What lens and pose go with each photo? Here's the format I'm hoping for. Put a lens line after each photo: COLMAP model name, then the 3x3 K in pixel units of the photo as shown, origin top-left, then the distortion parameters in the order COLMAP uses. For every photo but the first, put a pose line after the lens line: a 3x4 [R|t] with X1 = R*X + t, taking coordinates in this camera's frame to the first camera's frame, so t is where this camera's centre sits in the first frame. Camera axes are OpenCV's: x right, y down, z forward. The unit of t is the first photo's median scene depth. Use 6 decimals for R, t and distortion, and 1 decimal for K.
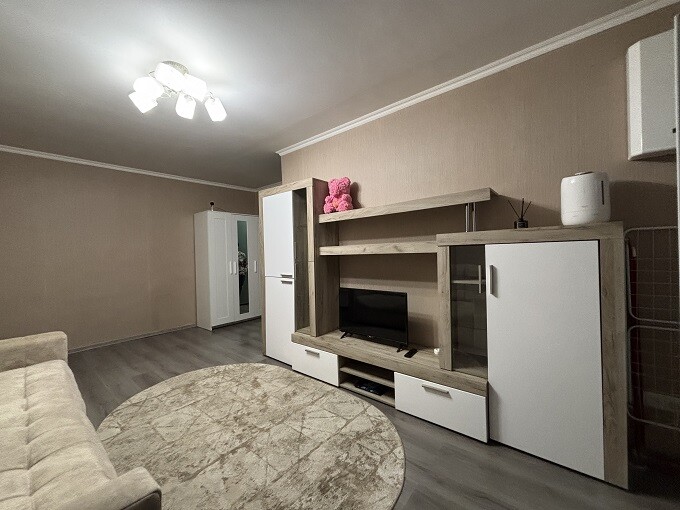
lens RADIAL K [[273.9, 0, 339.6], [0, 273.9, 252.7], [0, 0, 1]] dist [-0.000494, 0.000763]
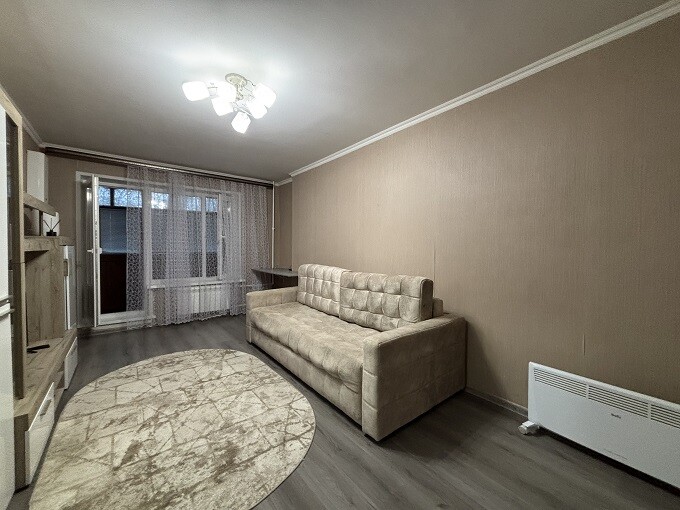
lens RADIAL K [[273.9, 0, 339.6], [0, 273.9, 252.7], [0, 0, 1]] dist [-0.000494, 0.000763]
pose [[-0.978487, 0.021283, 0.205209, -0.866477], [0.025083, 0.999558, 0.015932, 0.018308], [-0.204779, 0.020736, -0.978588, 1.428877]]
